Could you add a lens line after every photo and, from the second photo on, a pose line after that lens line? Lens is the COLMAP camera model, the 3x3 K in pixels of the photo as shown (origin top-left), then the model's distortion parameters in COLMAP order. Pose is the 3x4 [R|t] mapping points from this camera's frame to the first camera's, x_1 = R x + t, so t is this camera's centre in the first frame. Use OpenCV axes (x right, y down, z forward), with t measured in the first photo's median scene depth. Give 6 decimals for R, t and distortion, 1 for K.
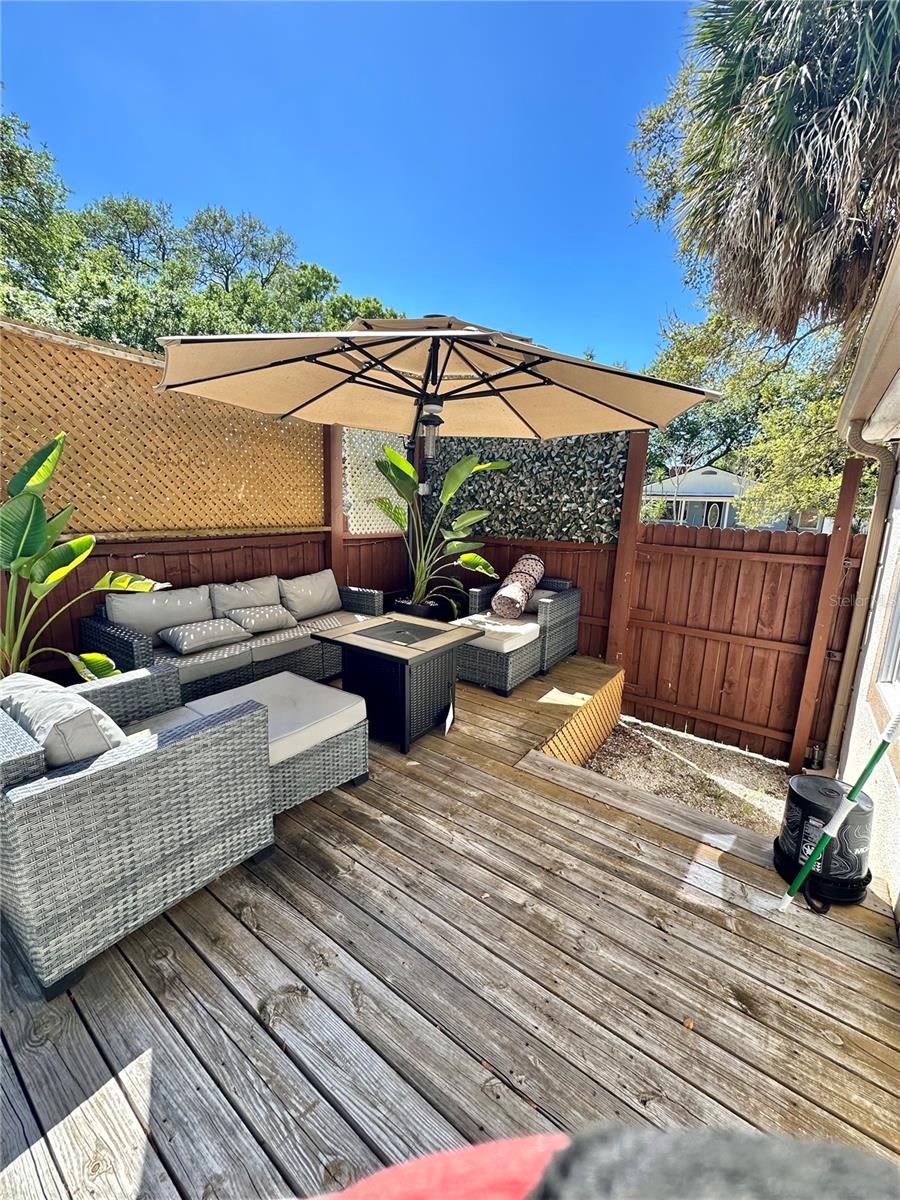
lens RADIAL K [[481.0, 0, 449.4], [0, 481.0, 596.4], [0, 0, 1]] dist [-0.003035, 0.001430]
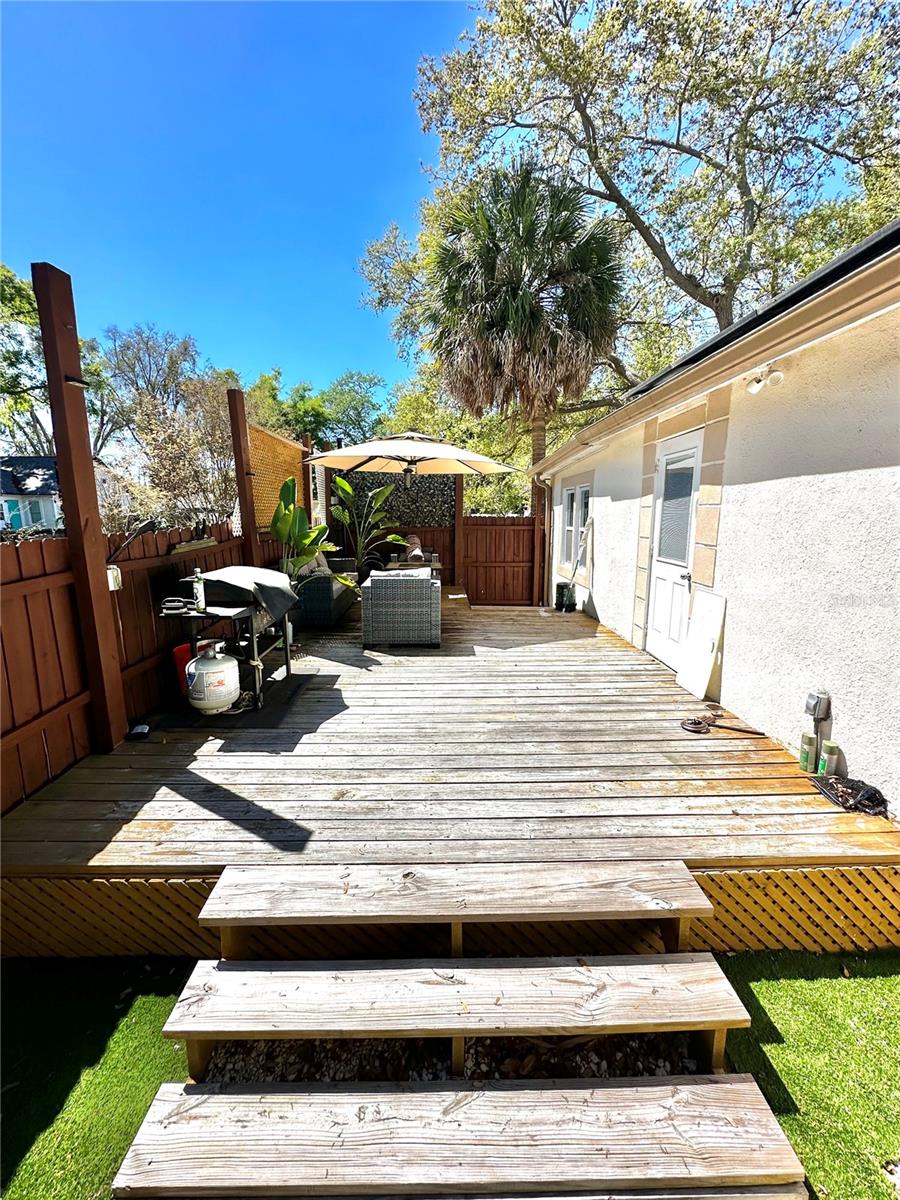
lens RADIAL K [[481.0, 0, 450.4], [0, 481.0, 599.6], [0, 0, 1]] dist [-0.003035, 0.001430]
pose [[0.801098, -0.128554, 0.584564, -0.925048], [0.137574, 0.990061, 0.029194, 0.141723], [-0.582507, 0.057034, 0.810822, -0.651407]]
